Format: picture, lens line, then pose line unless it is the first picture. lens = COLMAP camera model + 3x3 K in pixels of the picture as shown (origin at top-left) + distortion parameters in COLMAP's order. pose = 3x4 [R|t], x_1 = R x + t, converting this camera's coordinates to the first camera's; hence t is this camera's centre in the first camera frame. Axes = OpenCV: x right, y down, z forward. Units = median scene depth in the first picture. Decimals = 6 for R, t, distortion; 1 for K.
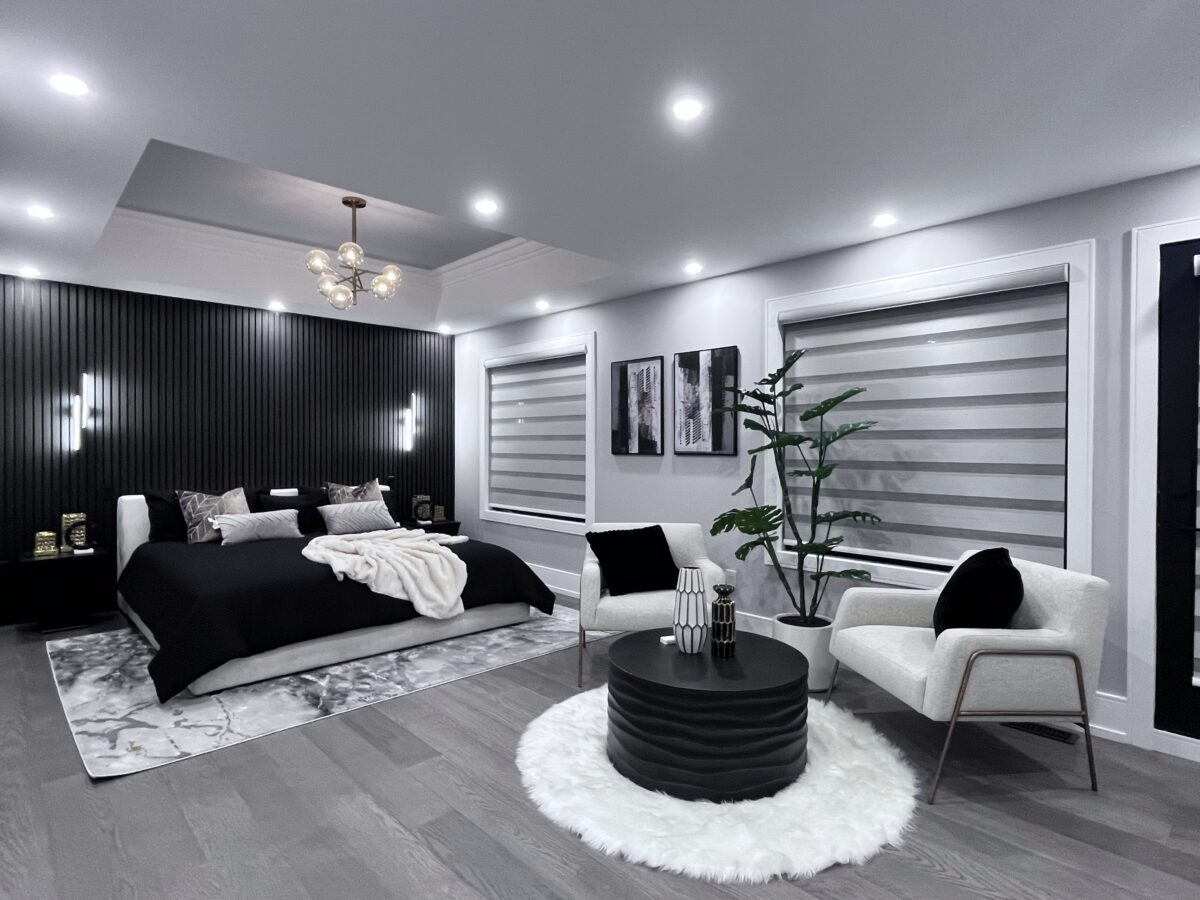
lens RADIAL K [[632.9, 0, 599.4], [0, 632.9, 450.6], [0, 0, 1]] dist [-0.000040, 0.001690]
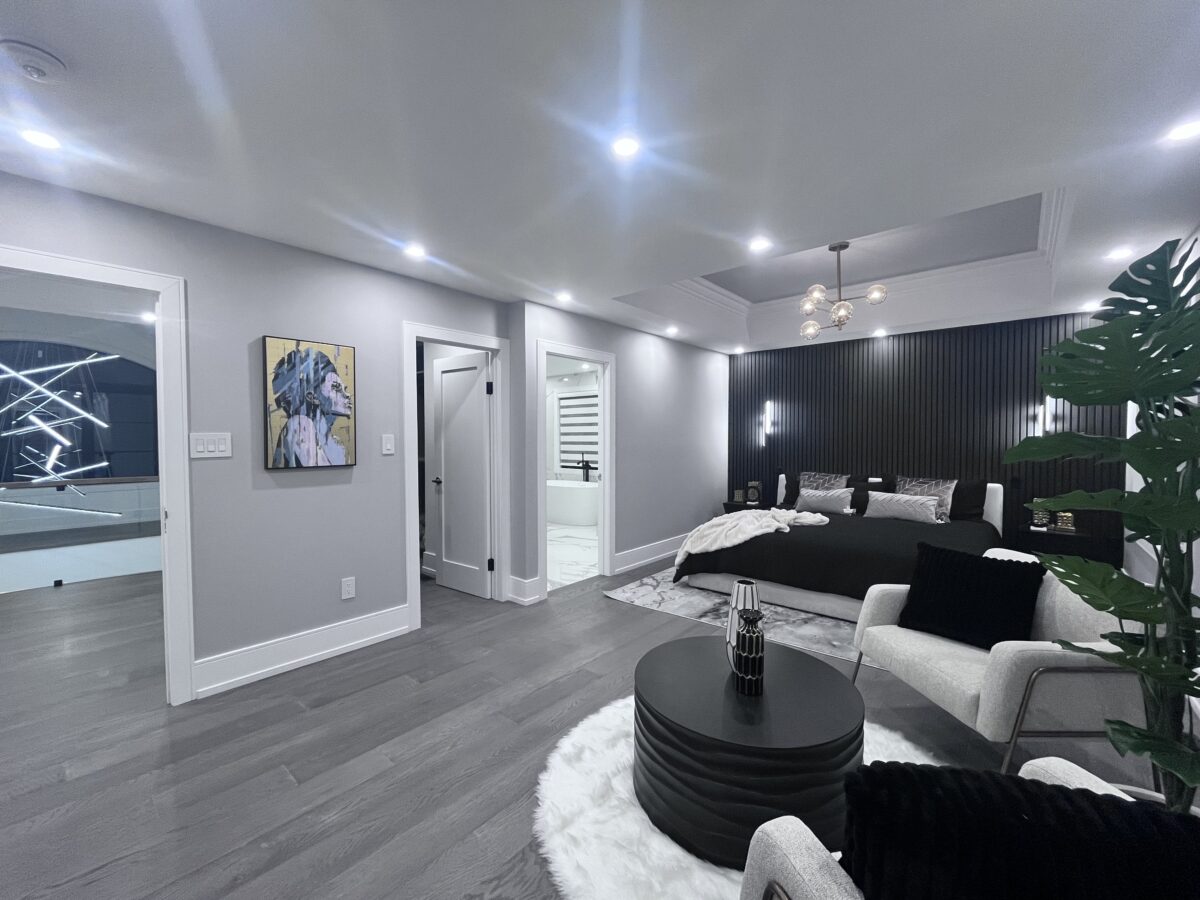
lens RADIAL K [[486.0, 0, 600.7], [0, 486.0, 450.9], [0, 0, 1]] dist [-0.037043, 0.000023]
pose [[0.105959, 0.016867, -0.994227, 0.588301], [-0.008872, 0.999832, 0.016017, -0.006408], [0.994331, 0.007124, 0.106091, 0.534913]]
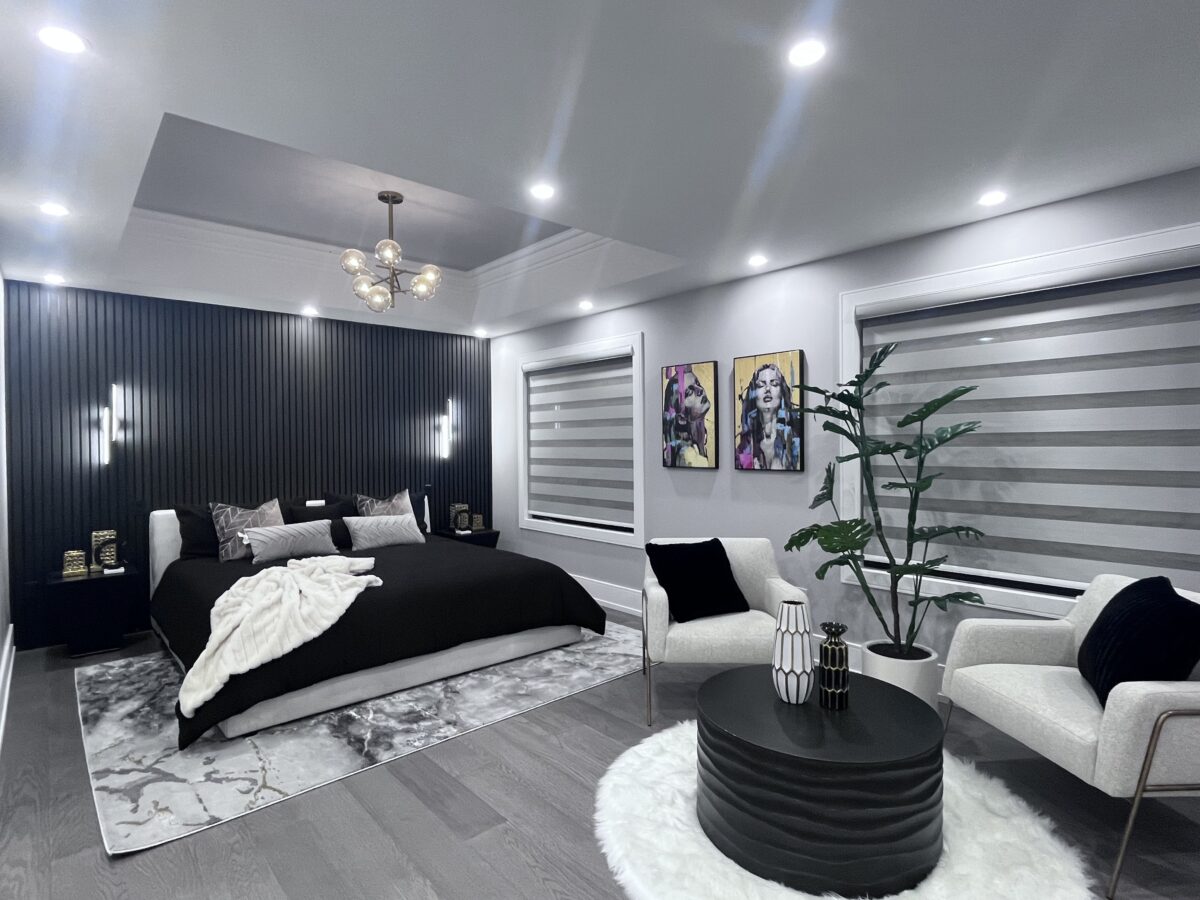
lens RADIAL K [[614.9, 0, 604.7], [0, 614.9, 450.1], [0, 0, 1]] dist [0.001109, -0.000005]
pose [[0.999614, -0.012149, -0.024981, -0.063332], [0.012173, 0.999926, 0.000822, -0.018427], [0.024969, -0.001126, 0.999688, 0.117157]]
